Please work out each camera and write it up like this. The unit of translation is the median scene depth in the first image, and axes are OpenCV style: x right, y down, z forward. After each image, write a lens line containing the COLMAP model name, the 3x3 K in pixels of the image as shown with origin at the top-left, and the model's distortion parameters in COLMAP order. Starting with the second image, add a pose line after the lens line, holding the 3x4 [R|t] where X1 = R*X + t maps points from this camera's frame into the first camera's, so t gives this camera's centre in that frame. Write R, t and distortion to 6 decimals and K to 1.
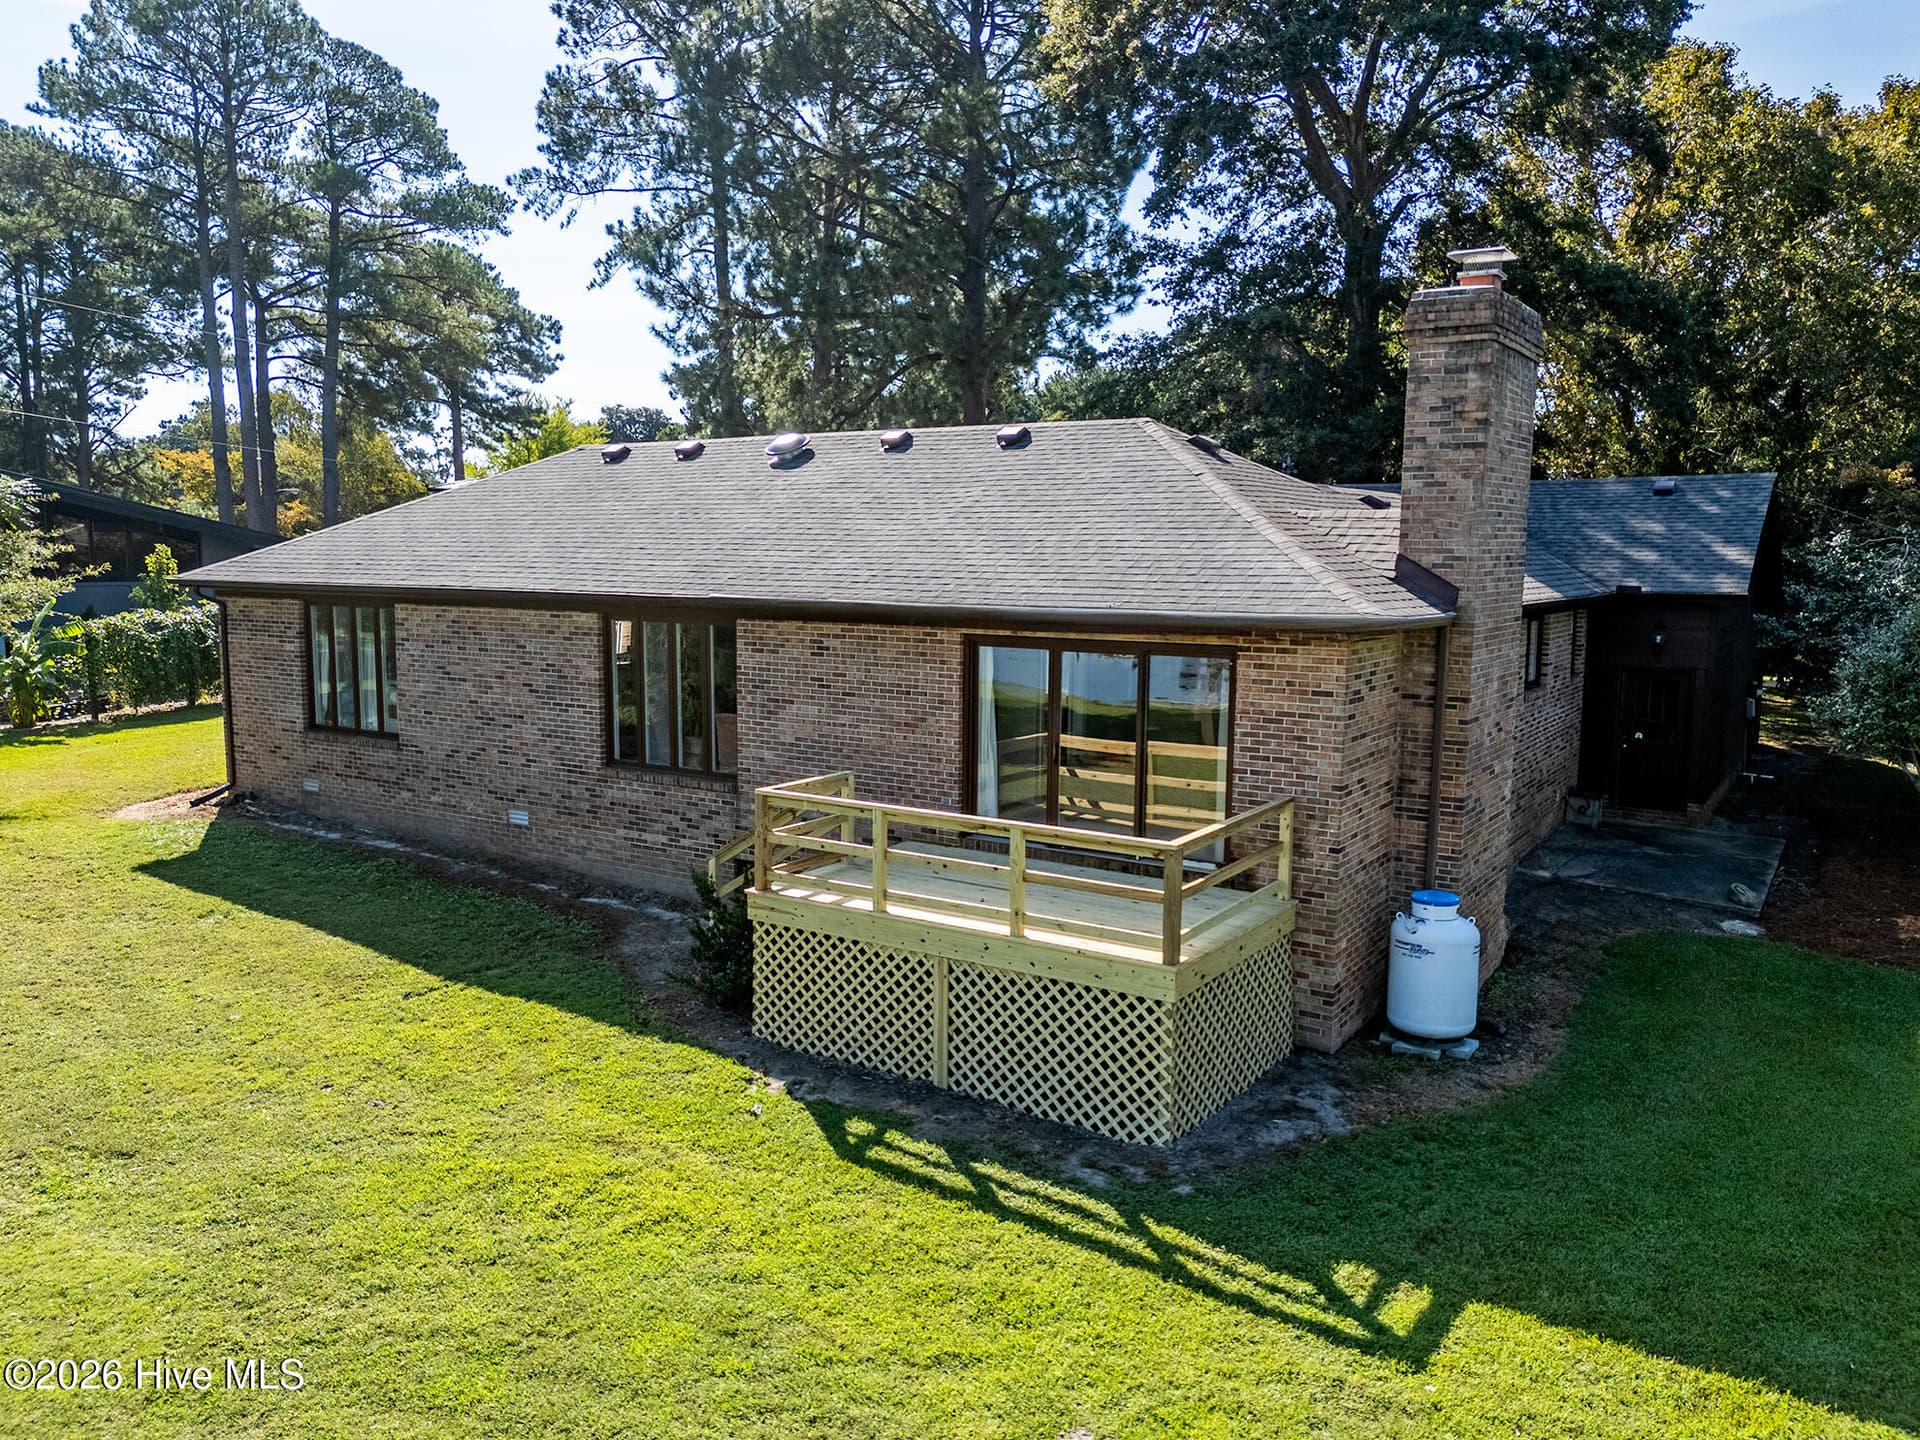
lens RADIAL K [[1410.9, 0, 978.2], [0, 1410.9, 709.2], [0, 0, 1]] dist [0.075750, -0.075452]
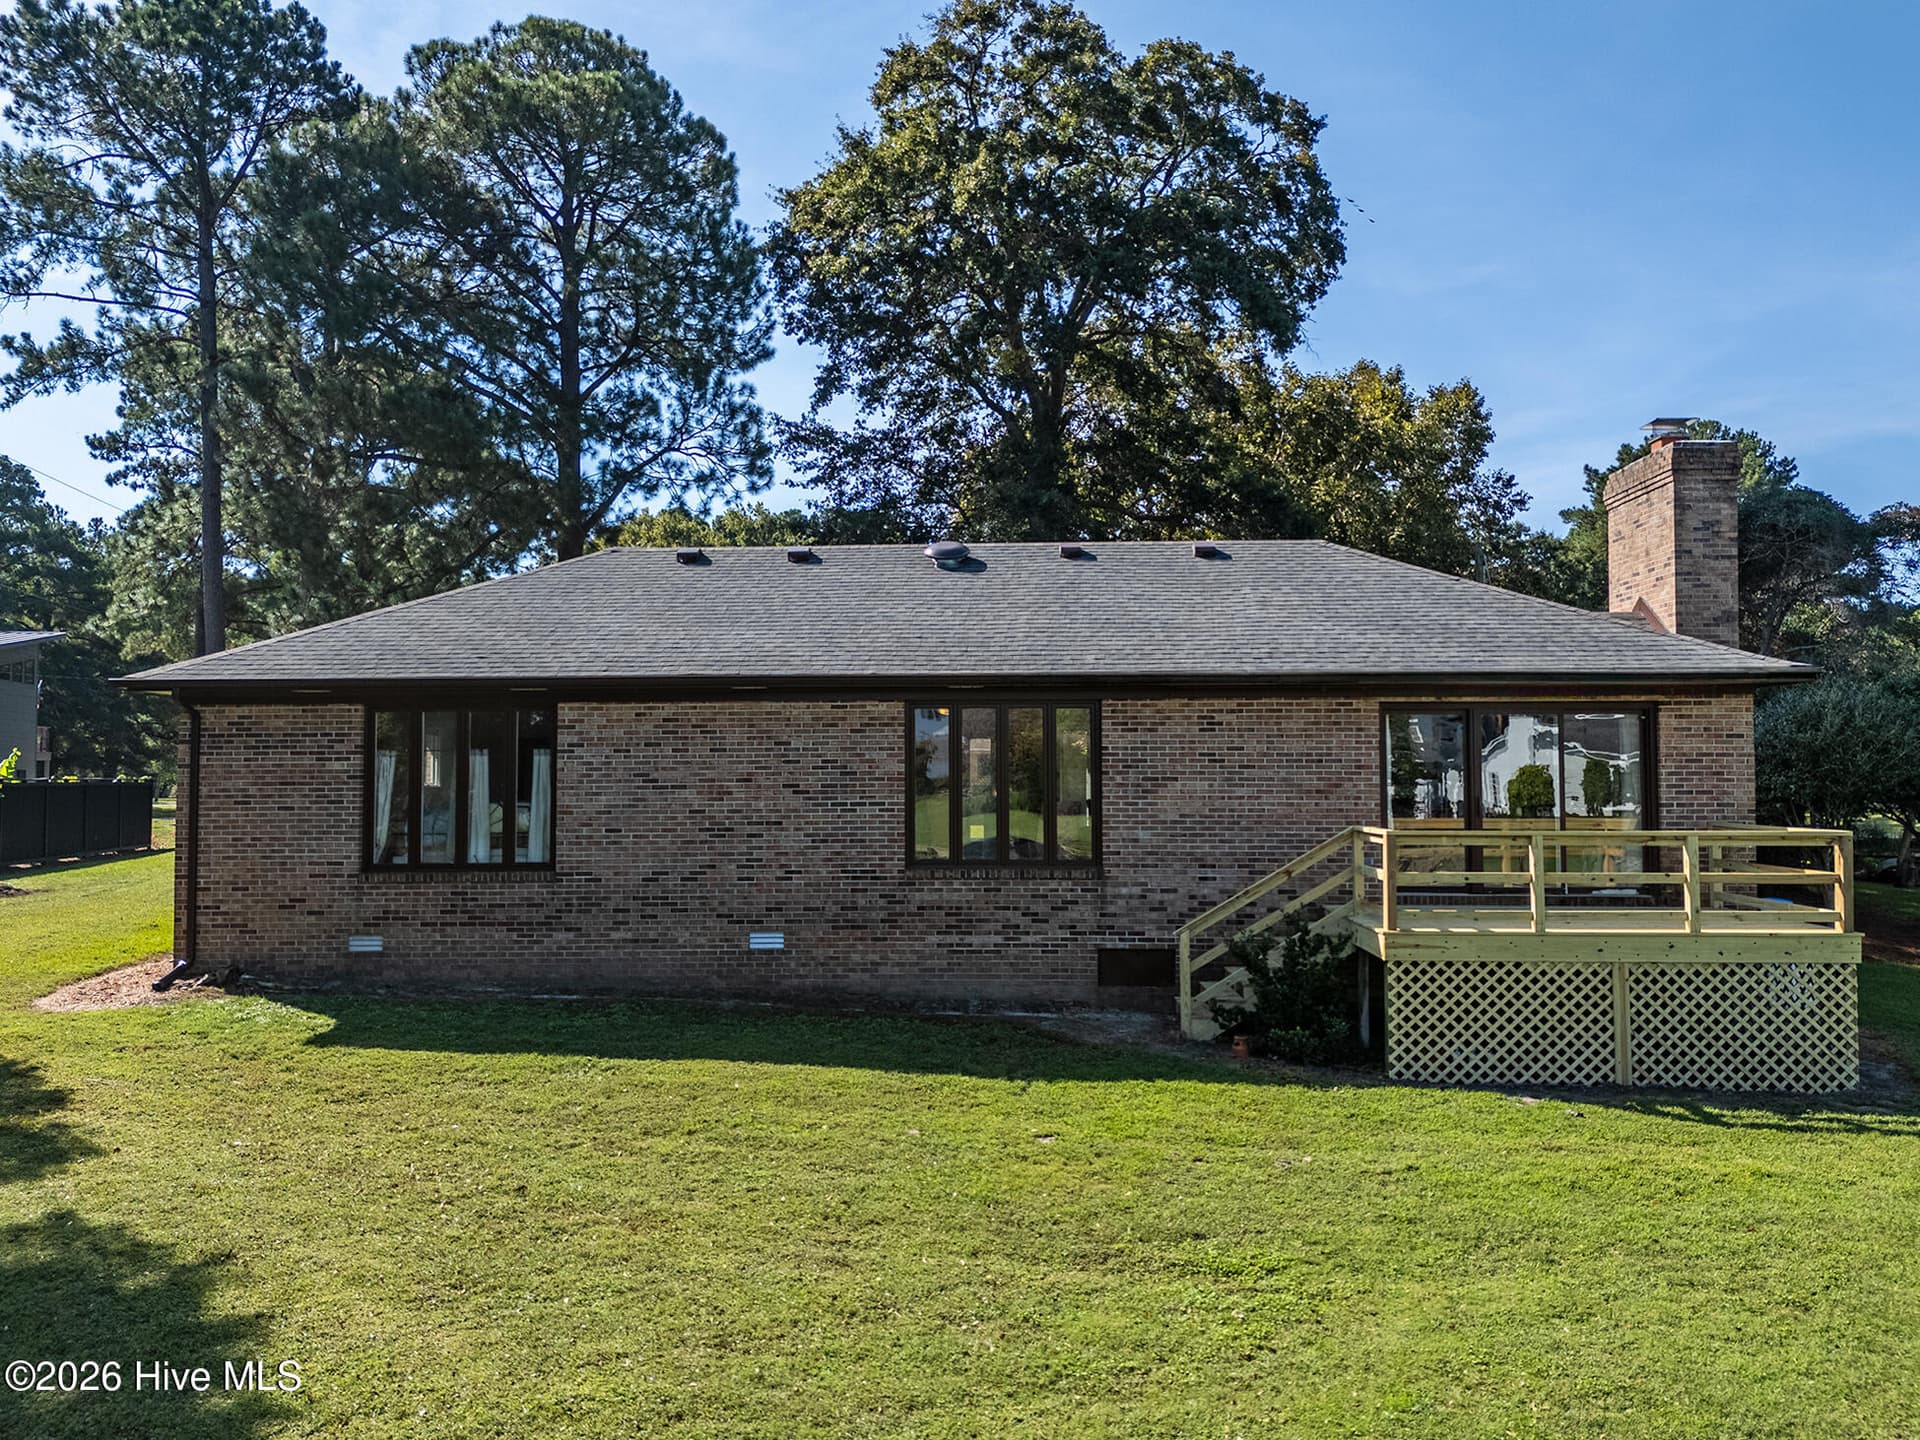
lens RADIAL K [[1410.9, 0, 947.2], [0, 1410.9, 714.7], [0, 0, 1]] dist [0.075750, -0.075452]
pose [[0.852749, 0.012659, 0.522167, -0.819618], [0.068316, 0.988415, -0.135528, 0.076986], [-0.517834, 0.151244, 0.842006, 0.233914]]
